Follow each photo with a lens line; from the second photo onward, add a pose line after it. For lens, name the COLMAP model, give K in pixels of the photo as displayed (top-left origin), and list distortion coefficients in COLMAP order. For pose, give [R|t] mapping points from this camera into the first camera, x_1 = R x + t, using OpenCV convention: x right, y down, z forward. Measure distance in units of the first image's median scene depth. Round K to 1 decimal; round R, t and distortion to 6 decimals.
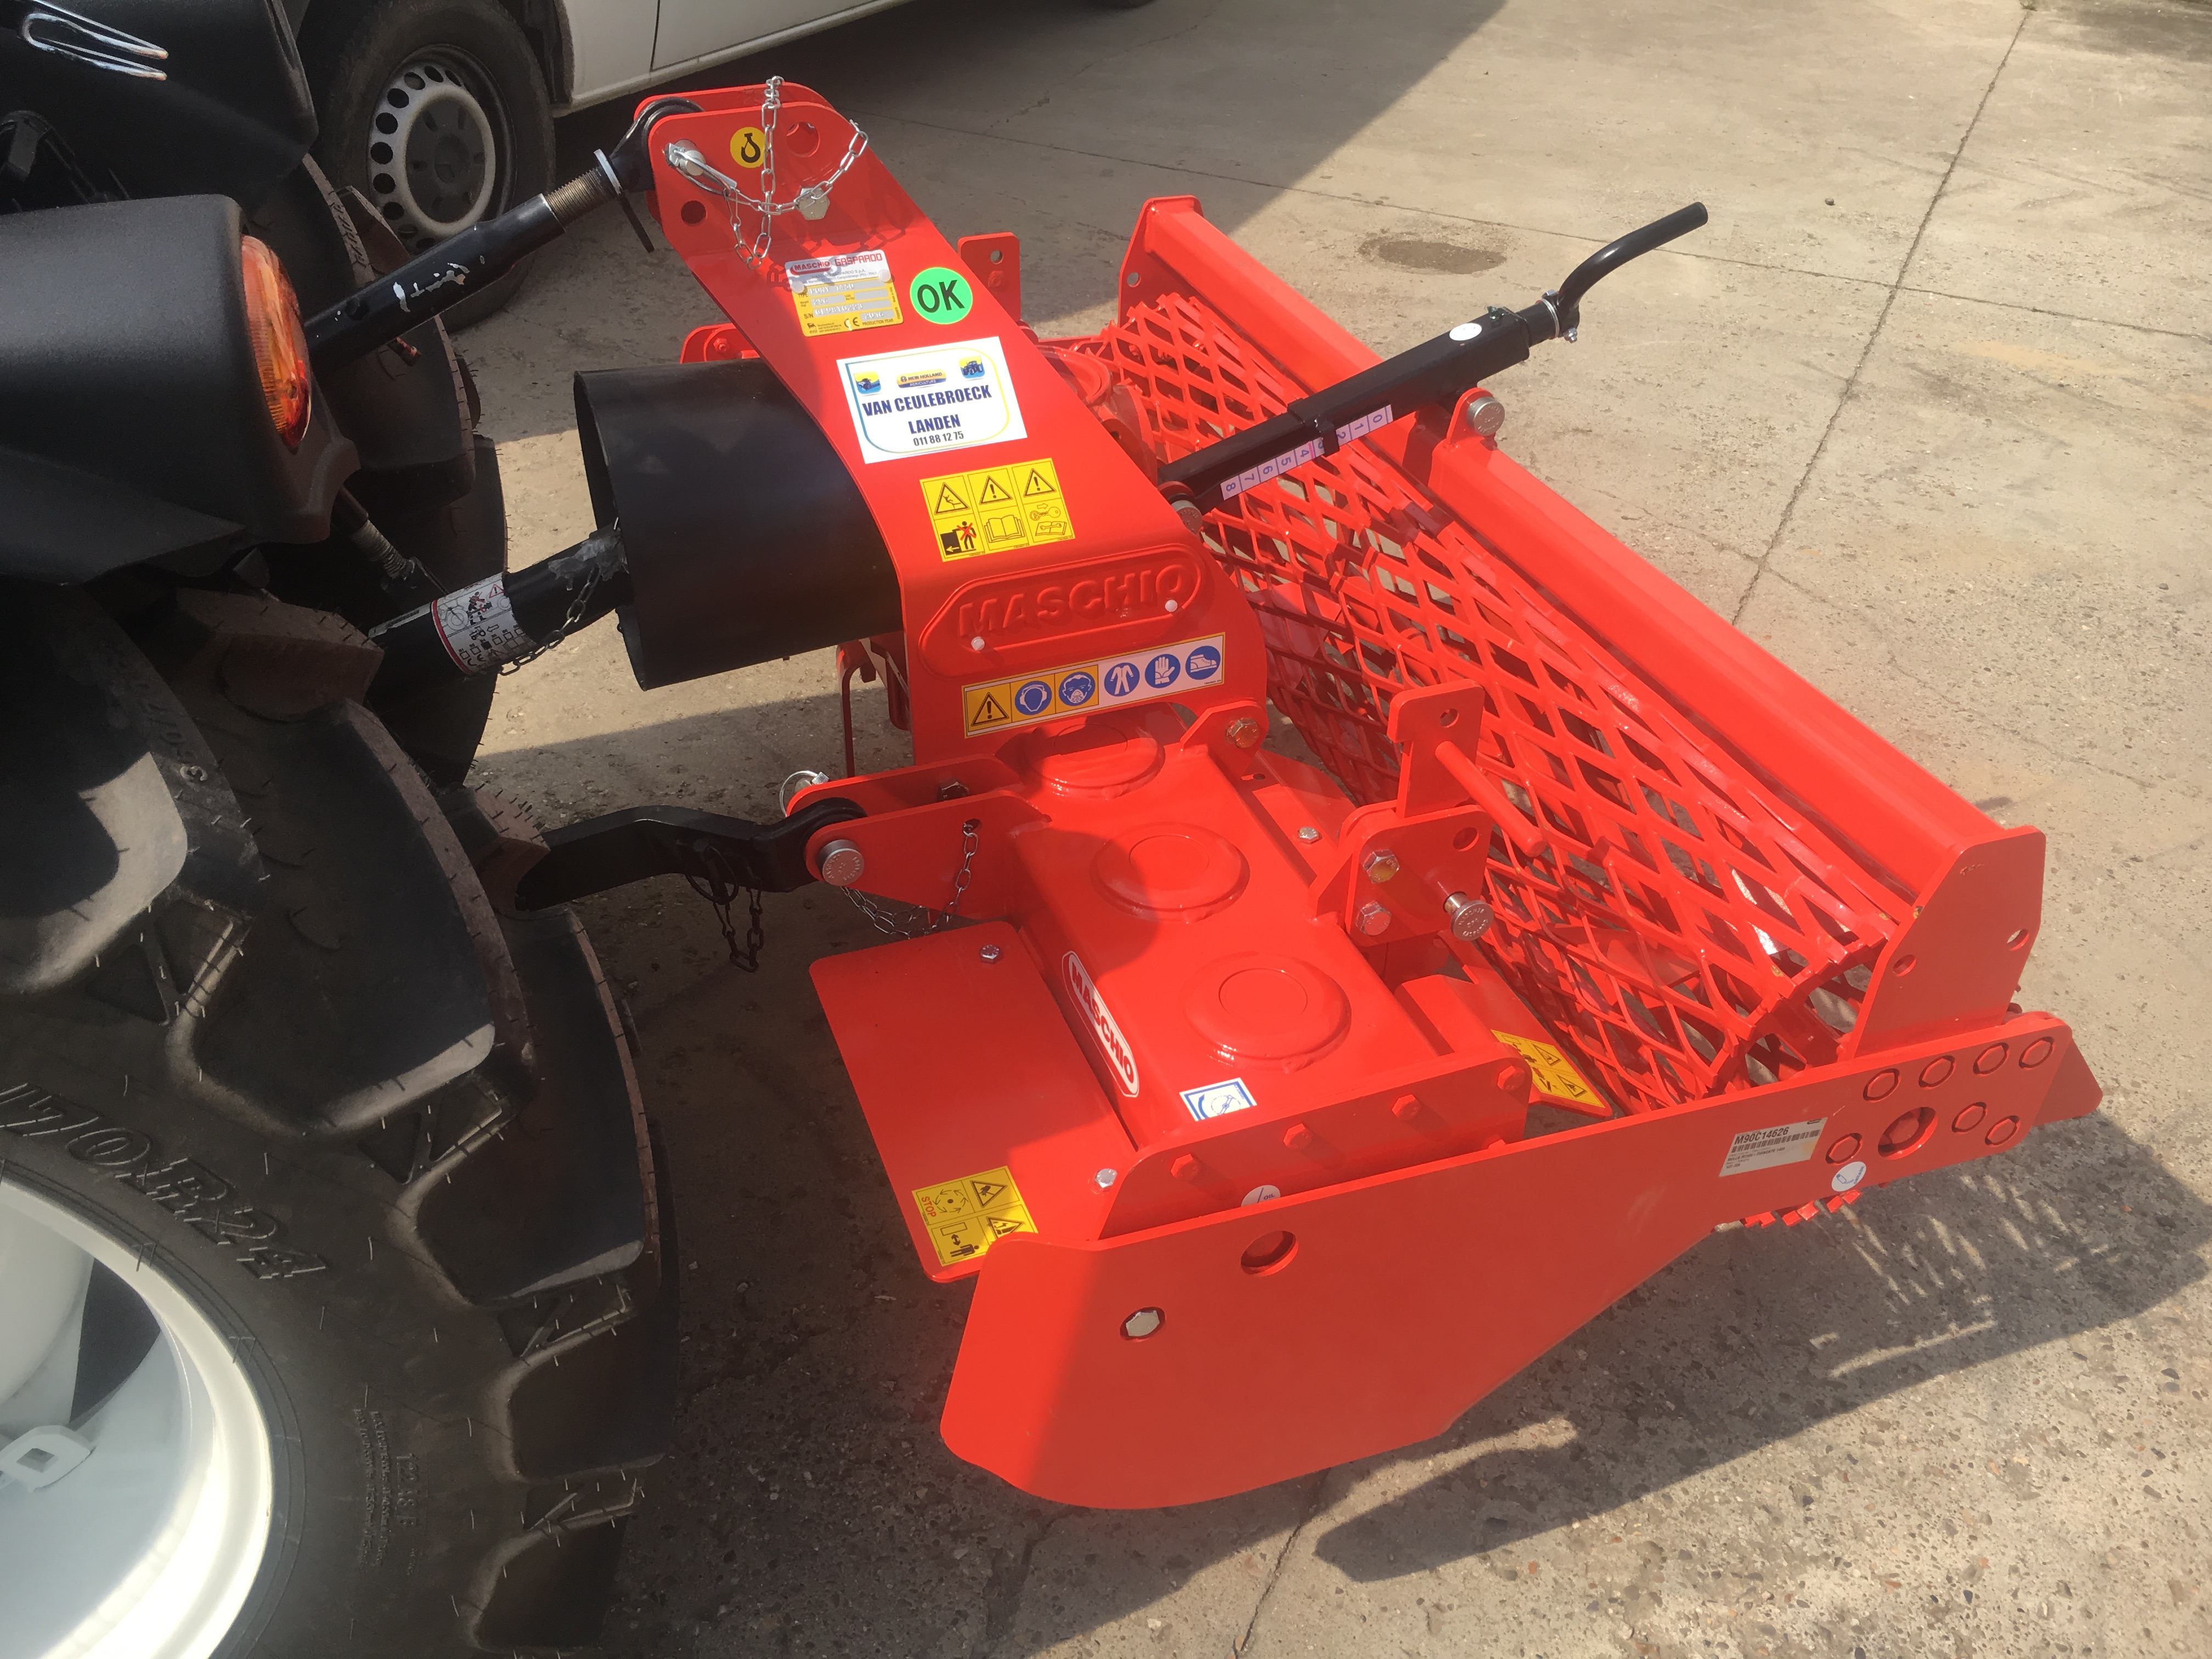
lens RADIAL K [[1807.4, 0, 1106.0], [0, 1807.4, 829.5], [0, 0, 1]] dist [0.078924, -0.102111]
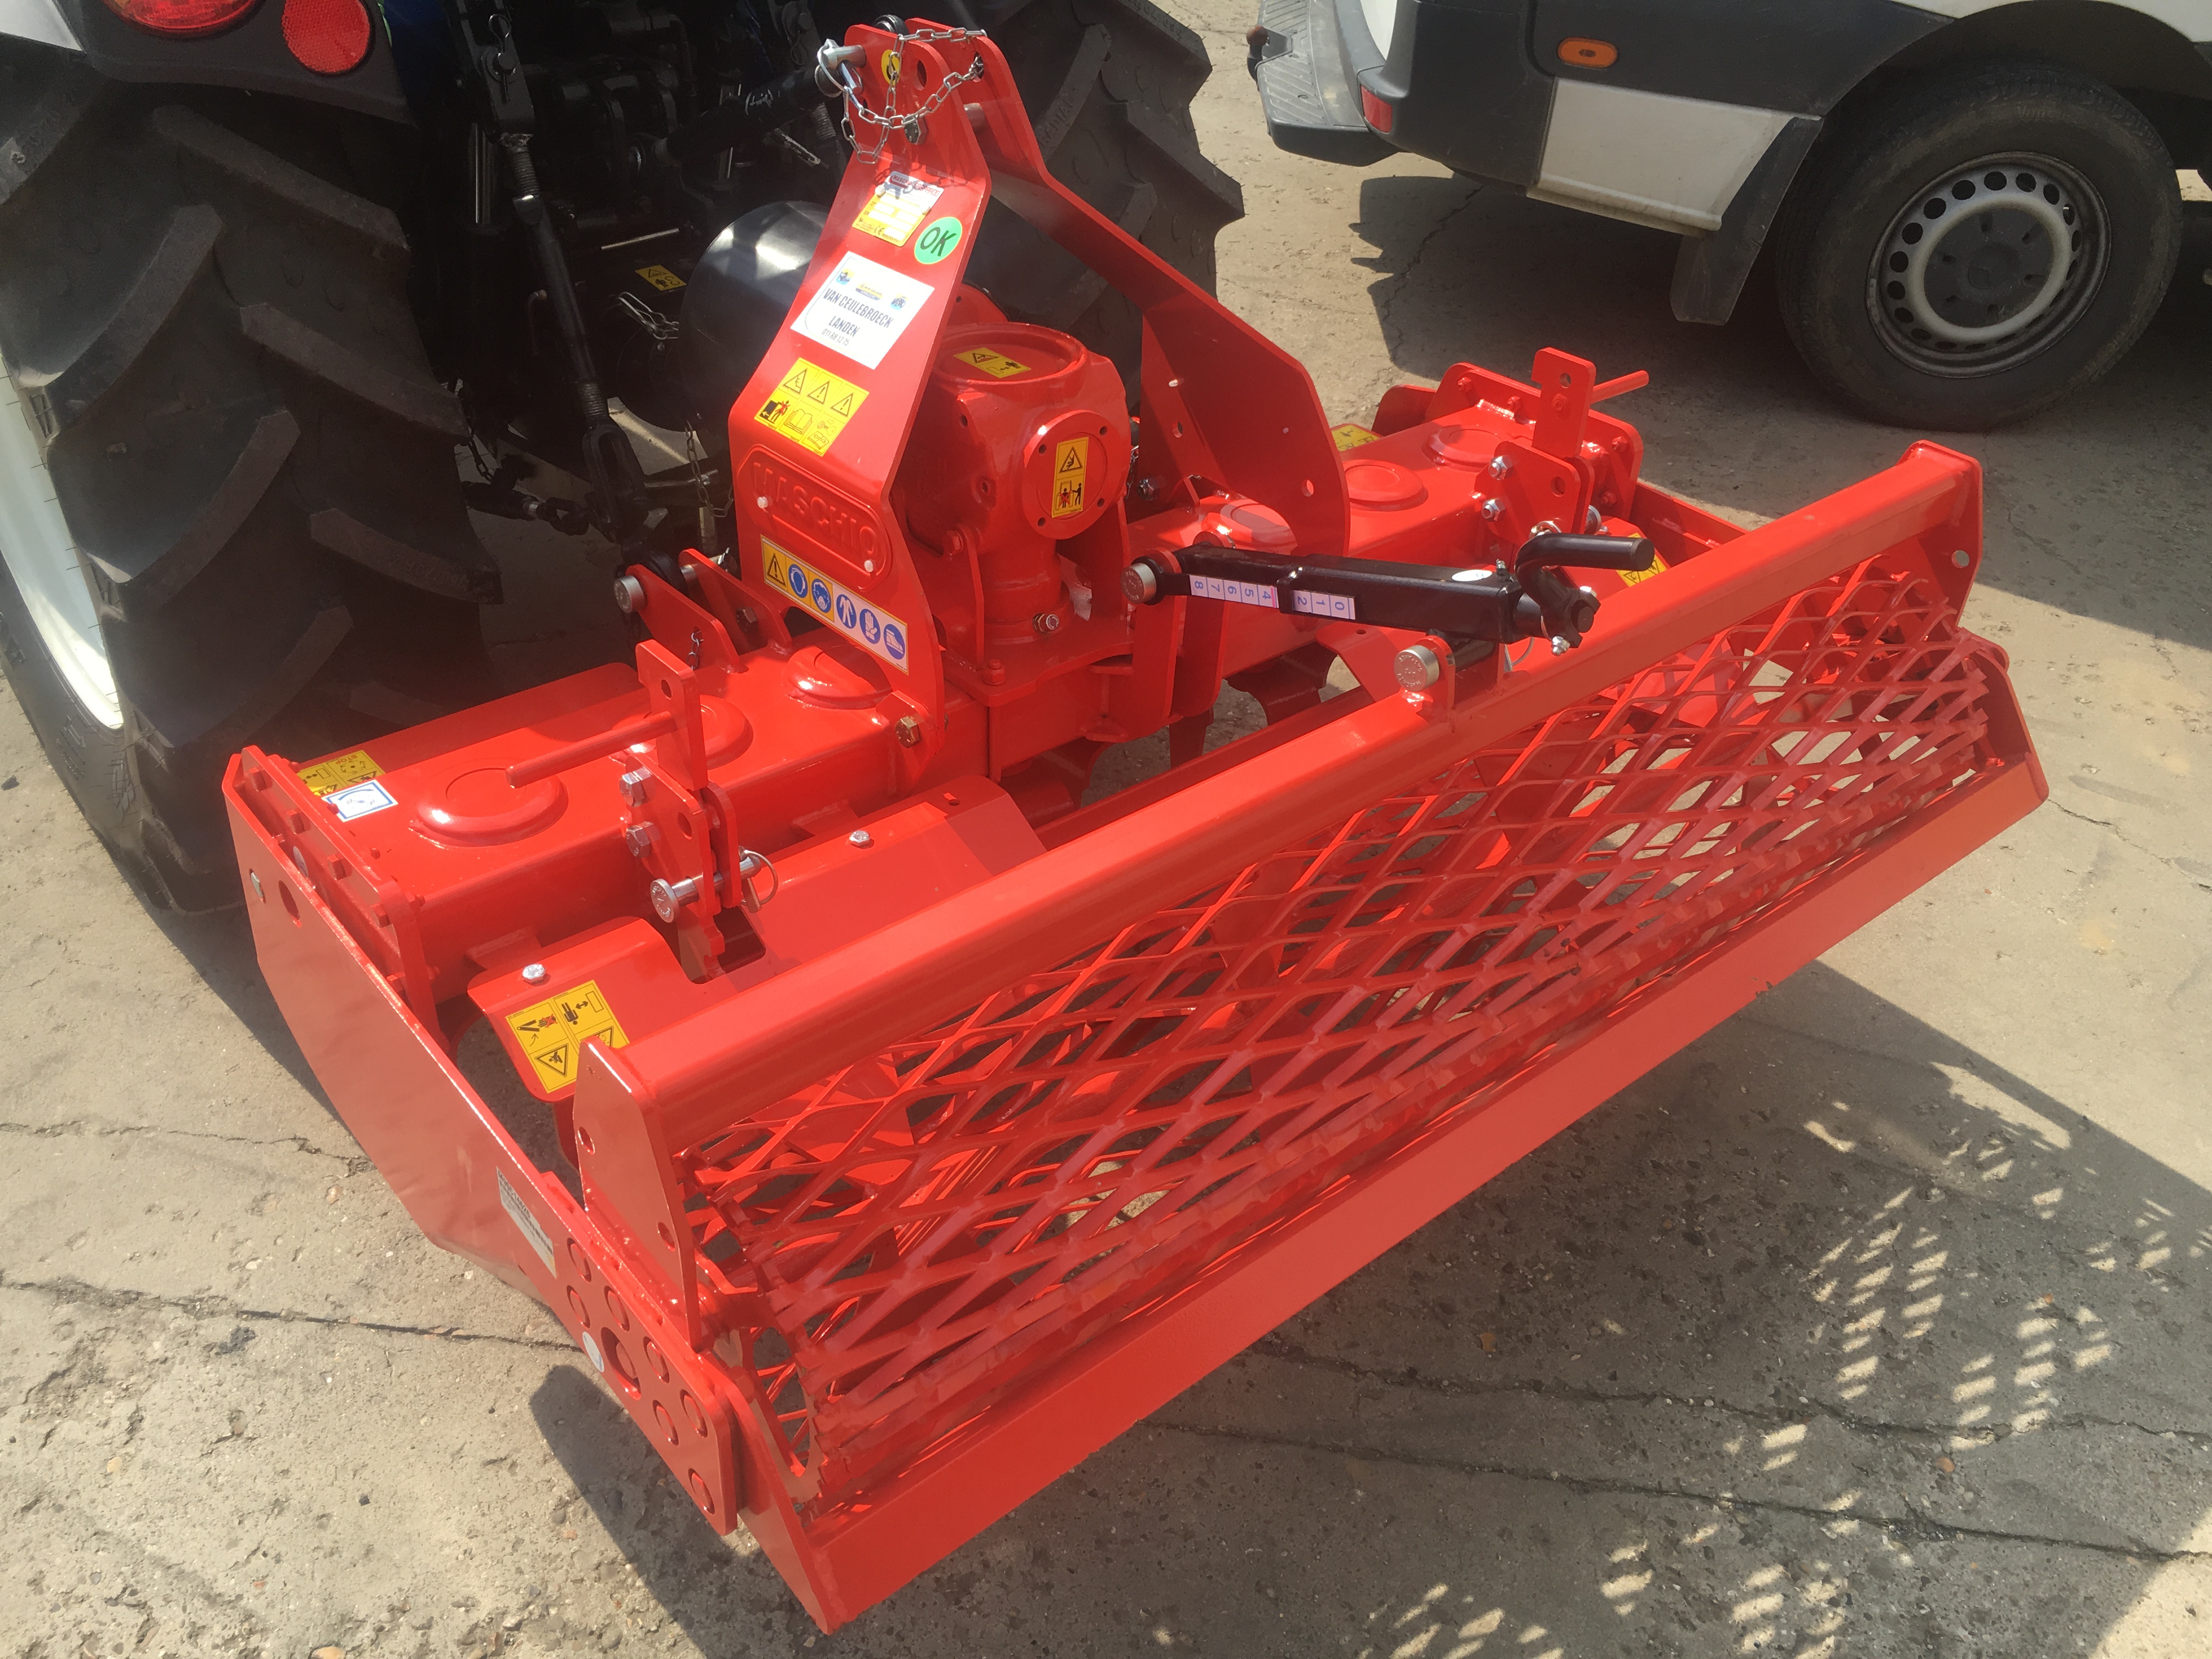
lens RADIAL K [[1807.4, 0, 1106.0], [0, 1807.4, 829.5], [0, 0, 1]] dist [0.078924, -0.102111]
pose [[0.365681, 0.546689, -0.753265, 0.893889], [-0.578034, 0.767716, 0.276564, -0.349292], [0.729489, 0.334279, 0.596744, 0.481782]]
